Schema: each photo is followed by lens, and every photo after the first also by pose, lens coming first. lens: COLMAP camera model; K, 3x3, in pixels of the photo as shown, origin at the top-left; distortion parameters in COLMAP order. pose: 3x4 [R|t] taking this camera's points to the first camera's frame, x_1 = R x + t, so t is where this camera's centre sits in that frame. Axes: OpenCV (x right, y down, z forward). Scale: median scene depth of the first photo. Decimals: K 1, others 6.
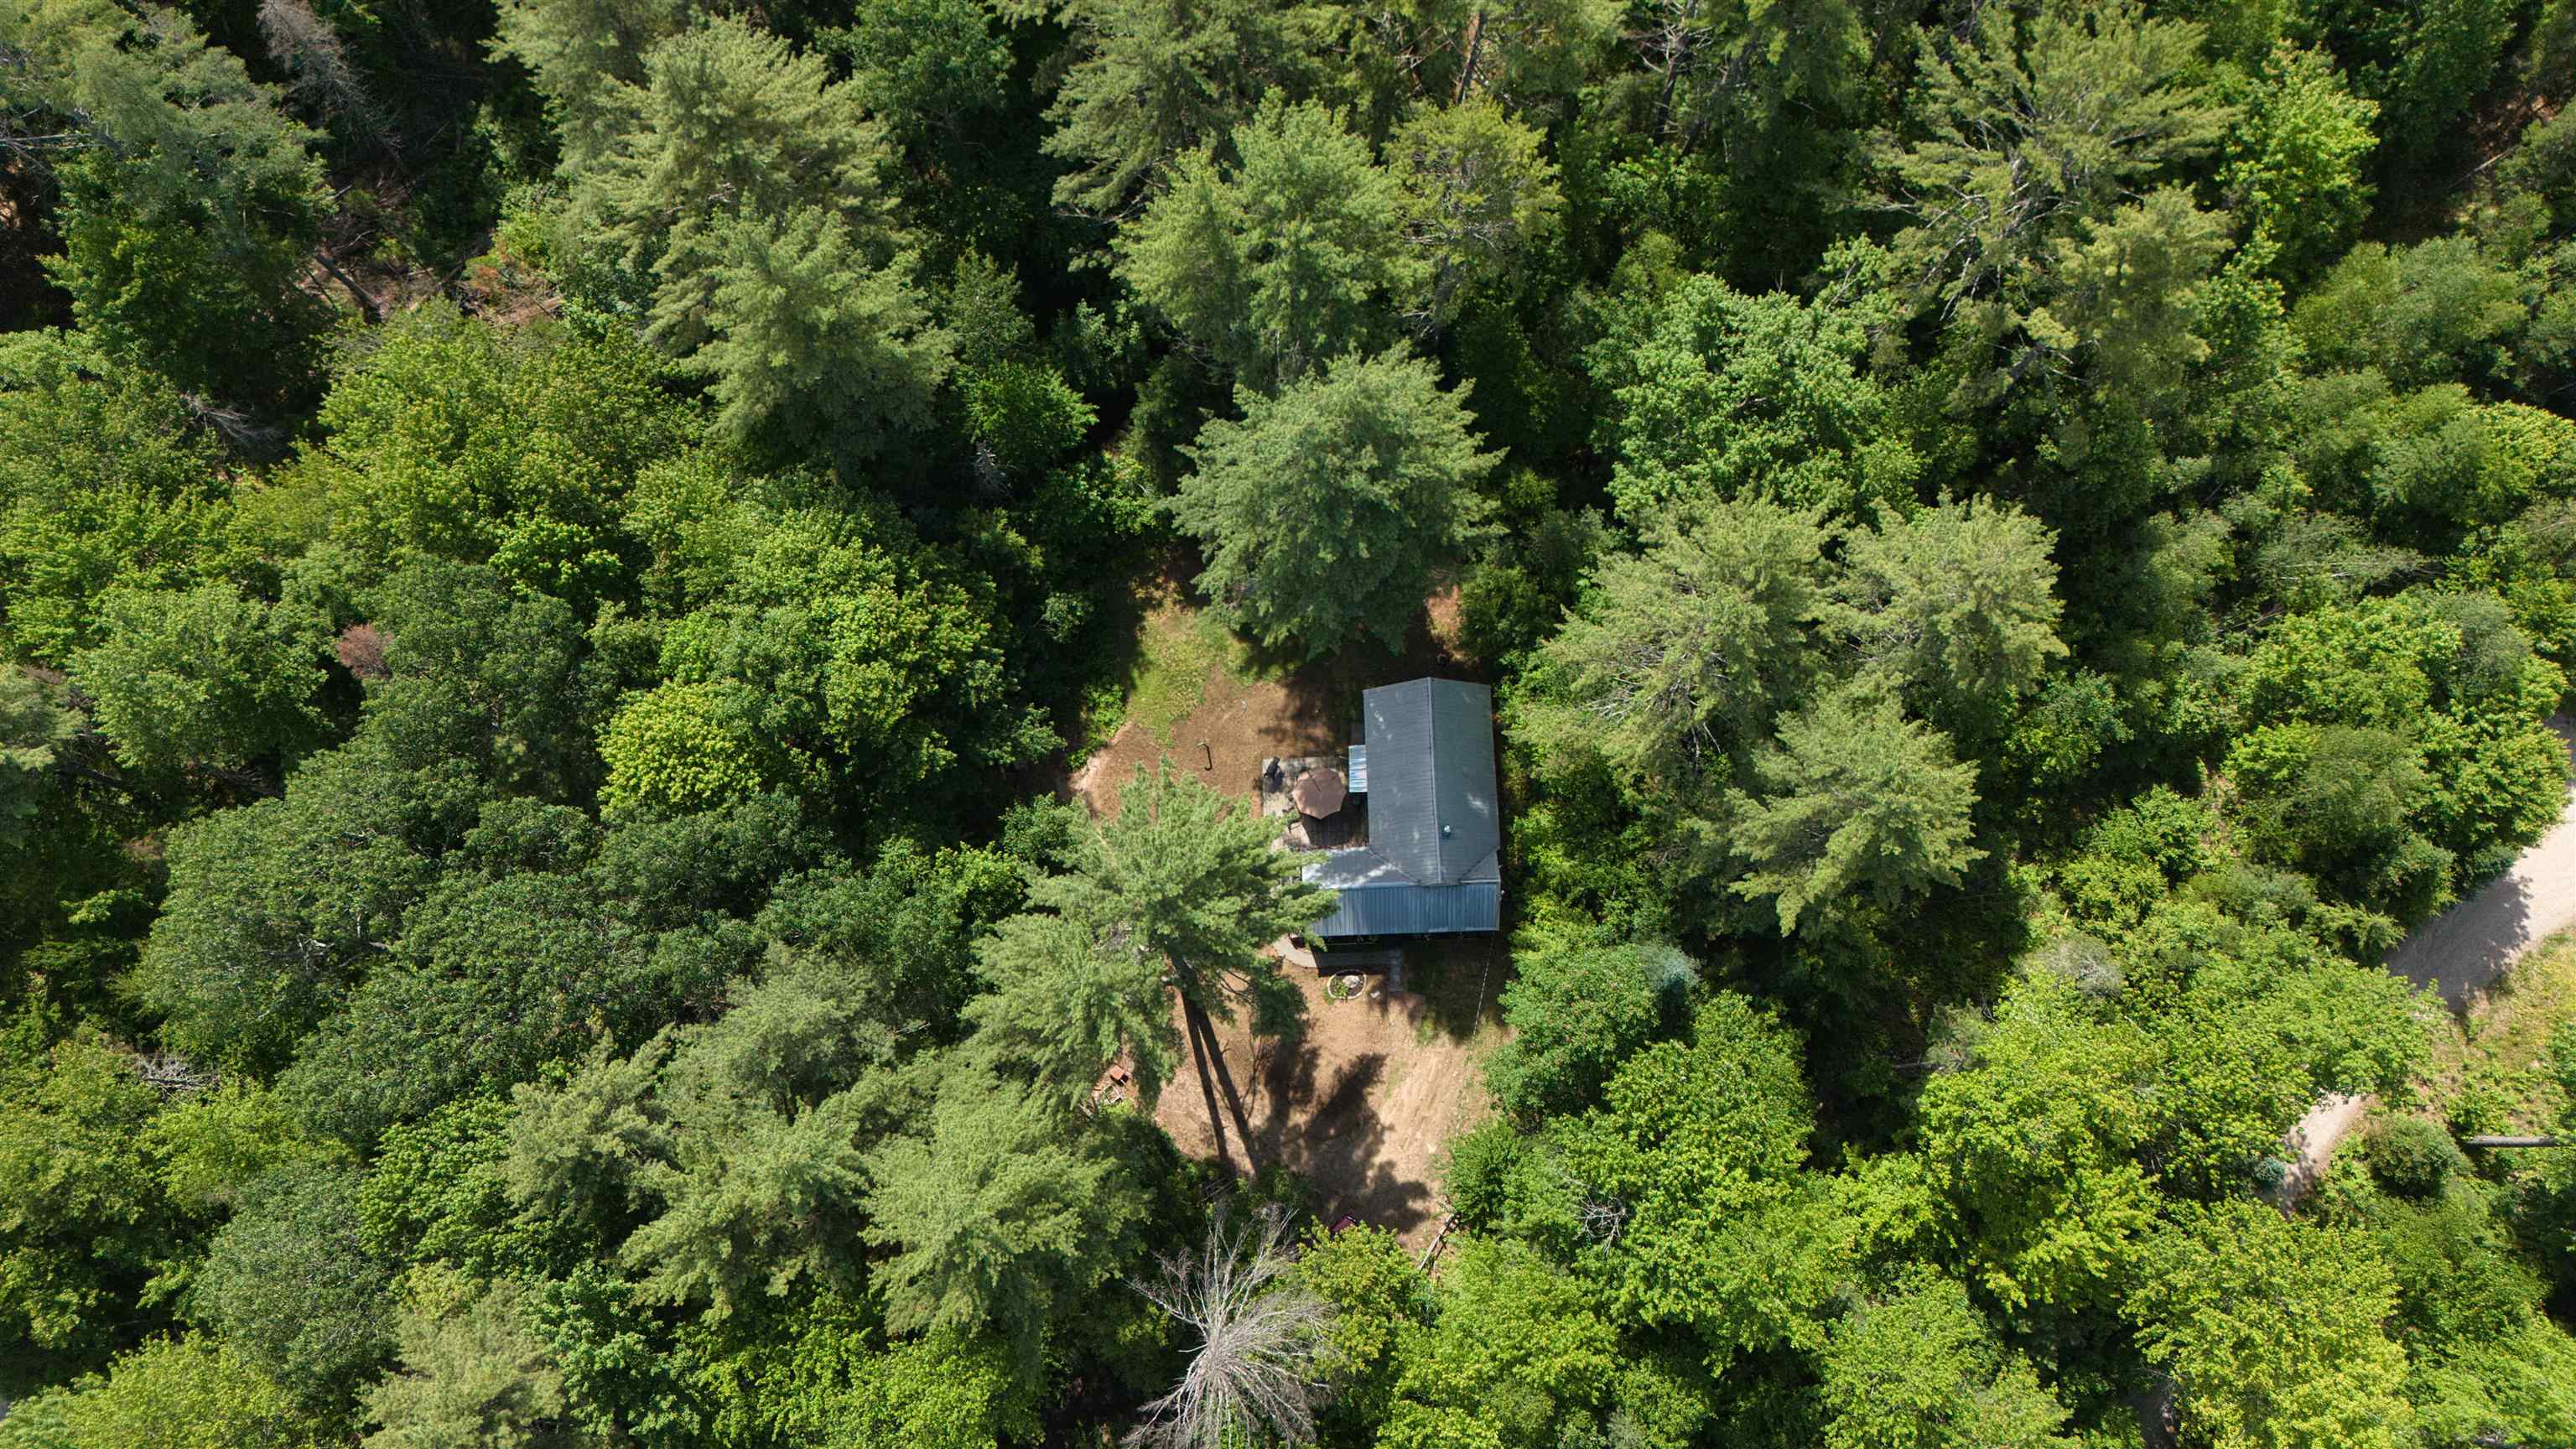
lens RADIAL K [[1805.6, 0, 1311.6], [0, 1805.6, 725.4], [0, 0, 1]] dist [0.080386, -0.075722]
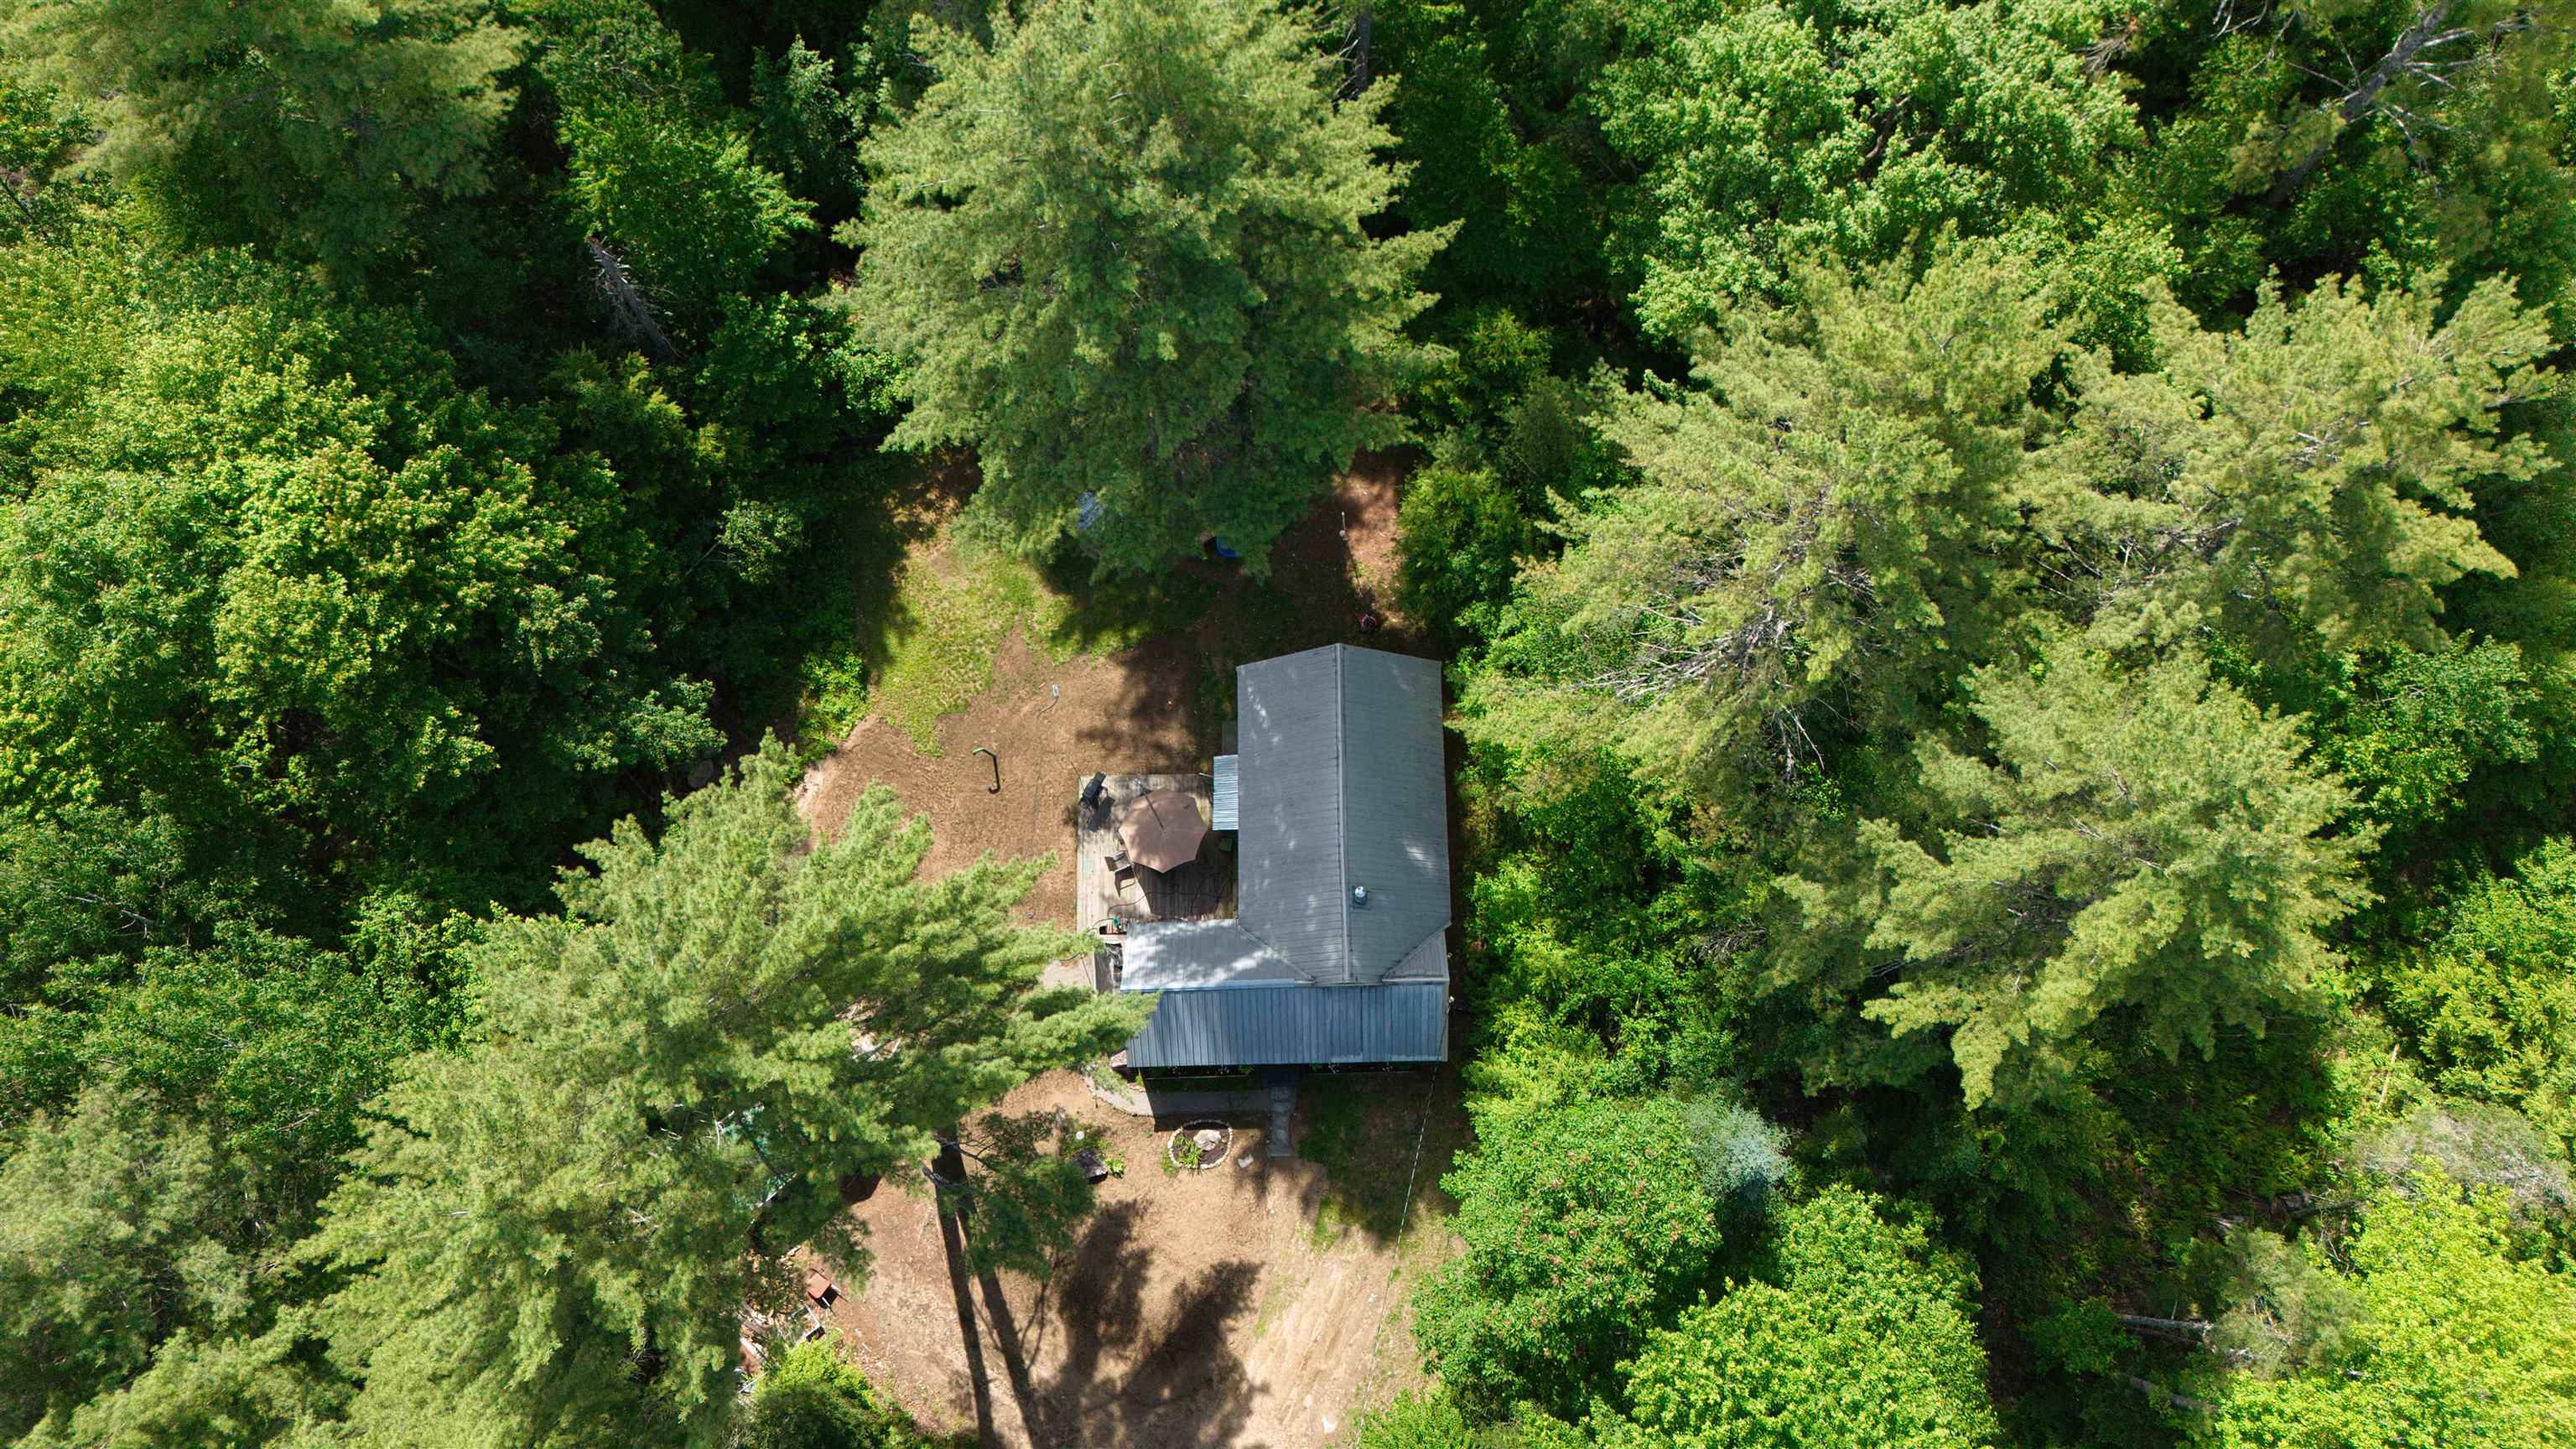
lens RADIAL K [[1805.6, 0, 1316.8], [0, 1805.6, 724.4], [0, 0, 1]] dist [0.080386, -0.075722]
pose [[0.999859, 0.016137, -0.004687, 0.067300], [-0.016304, 0.999143, -0.038035, 0.026721], [0.004069, 0.038106, 0.999265, 0.428930]]
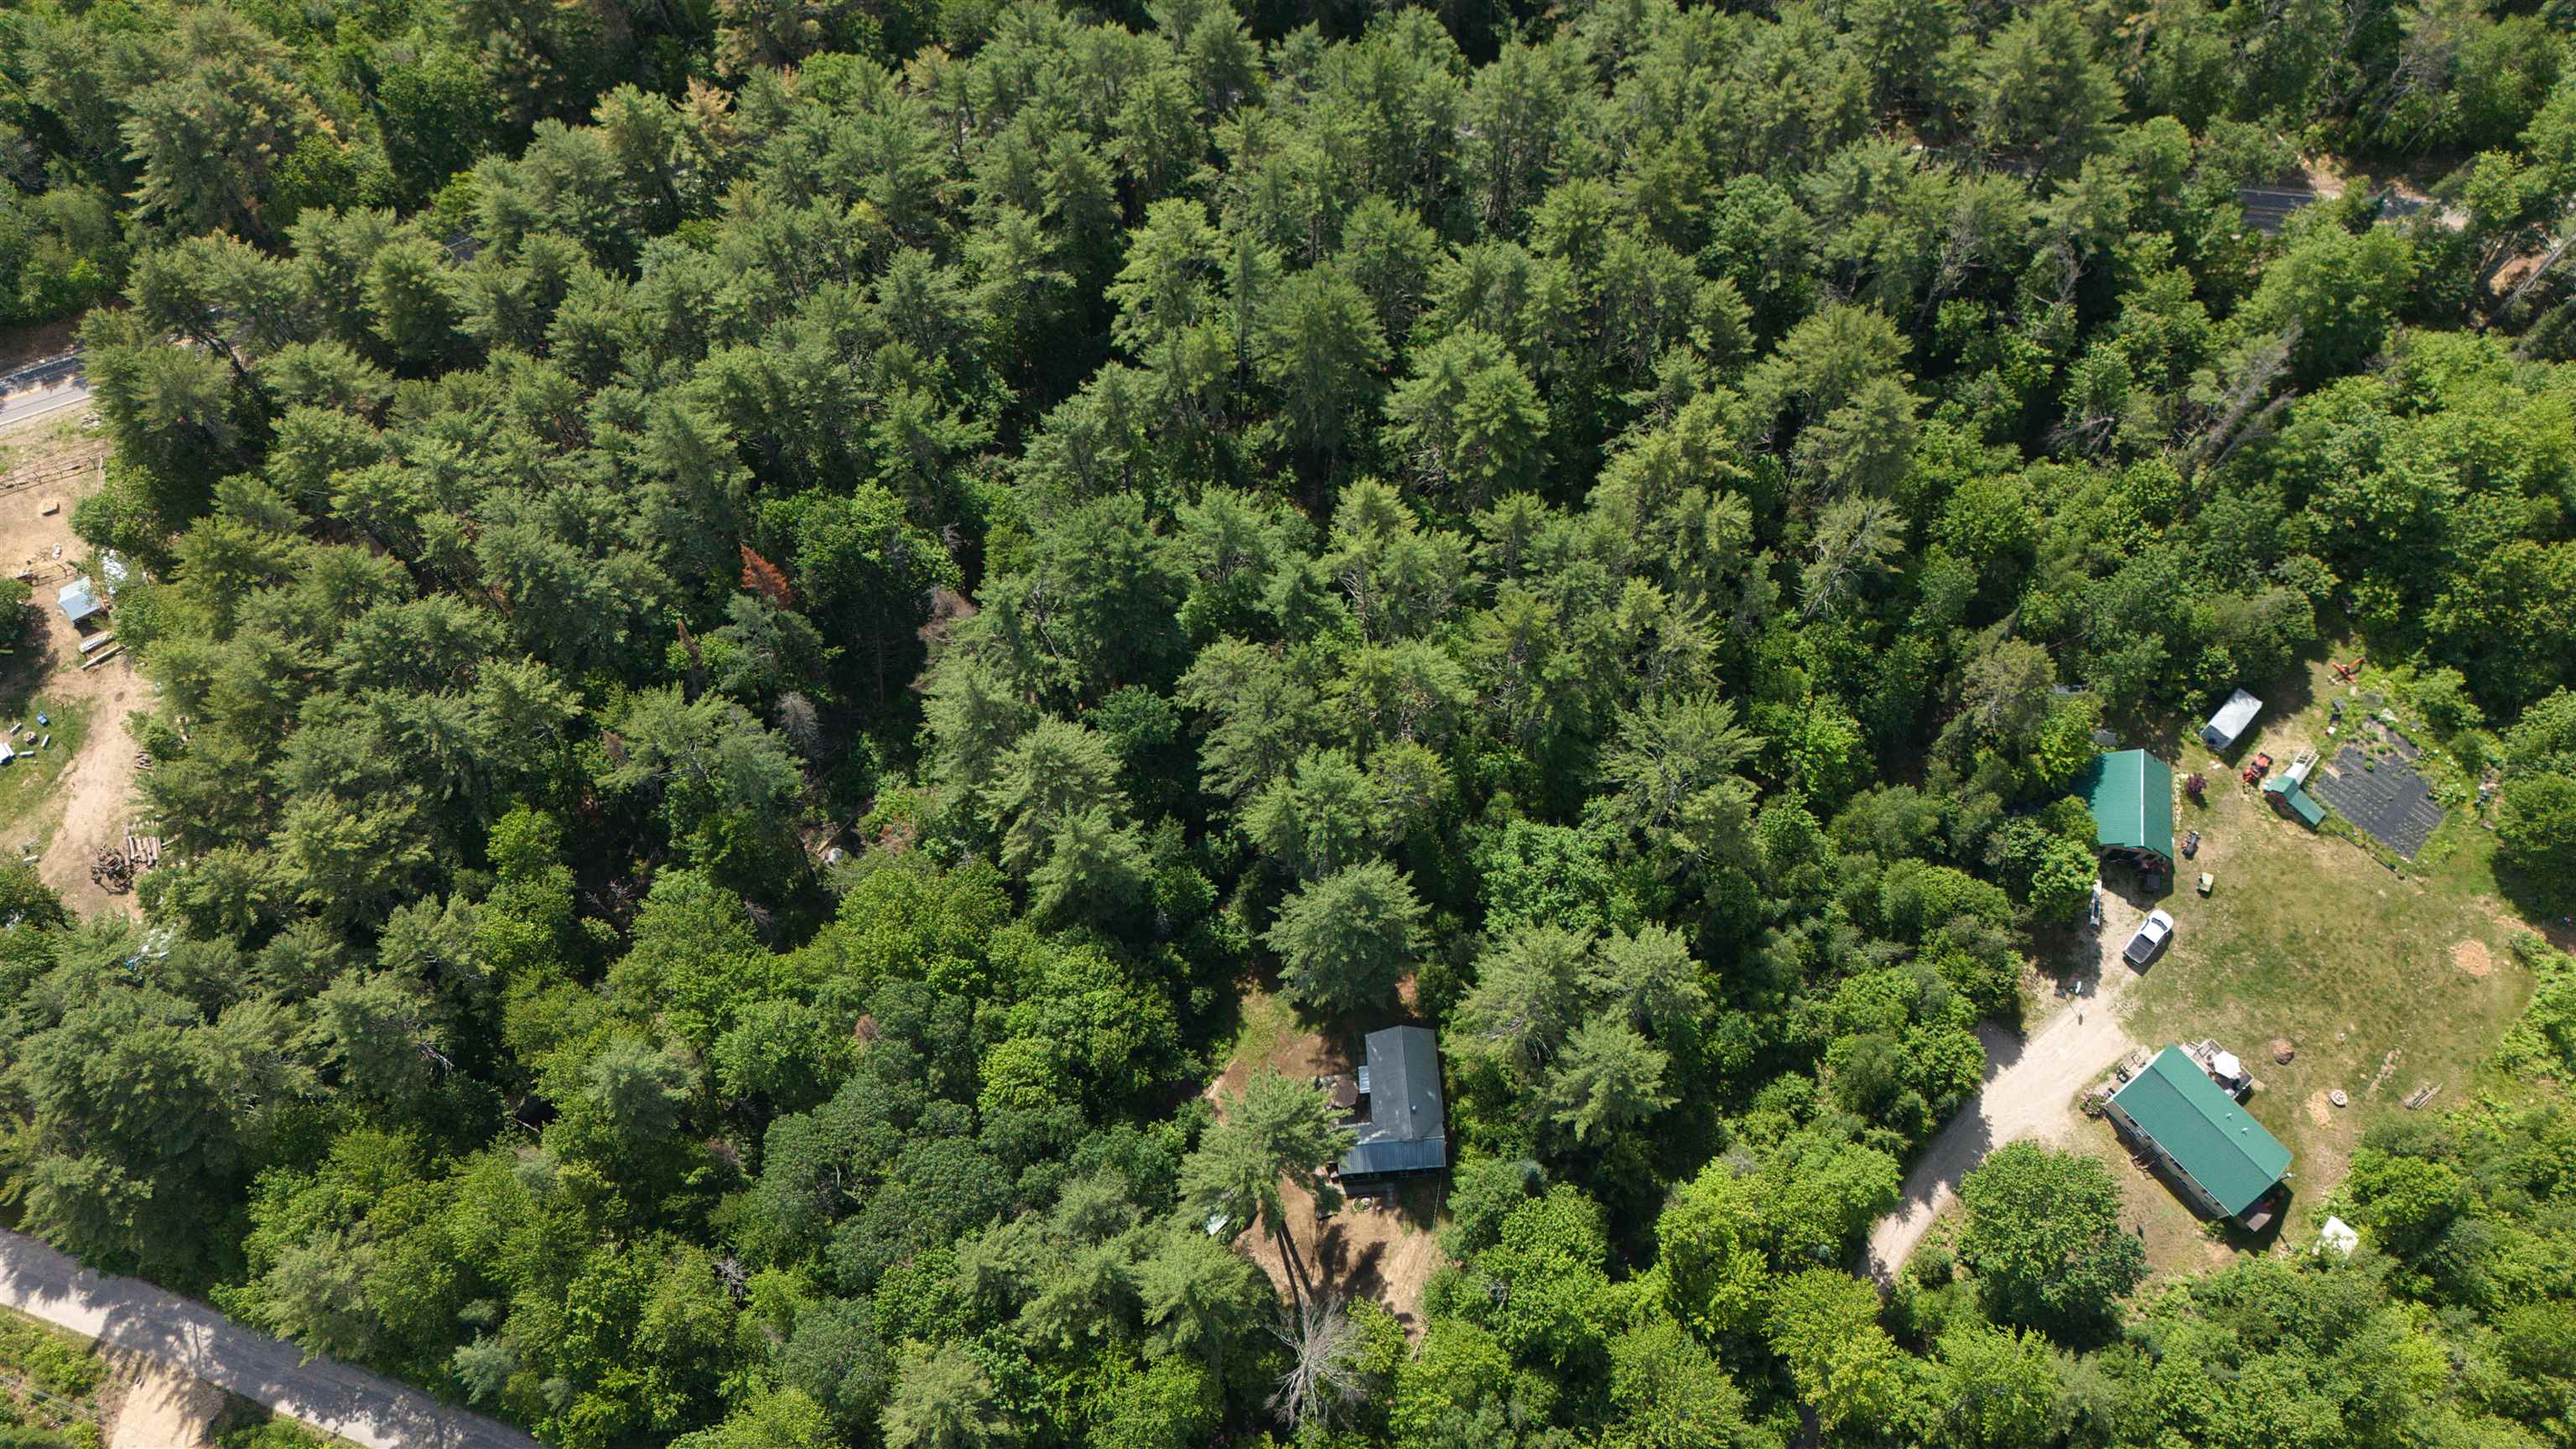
lens RADIAL K [[1805.6, 0, 1300.7], [0, 1805.6, 715.4], [0, 0, 1]] dist [0.080386, -0.075722]
pose [[0.999379, -0.033108, 0.012094, -0.054222], [0.035023, 0.971408, -0.234819, 0.107140], [-0.003974, 0.235097, 0.971964, -0.977247]]
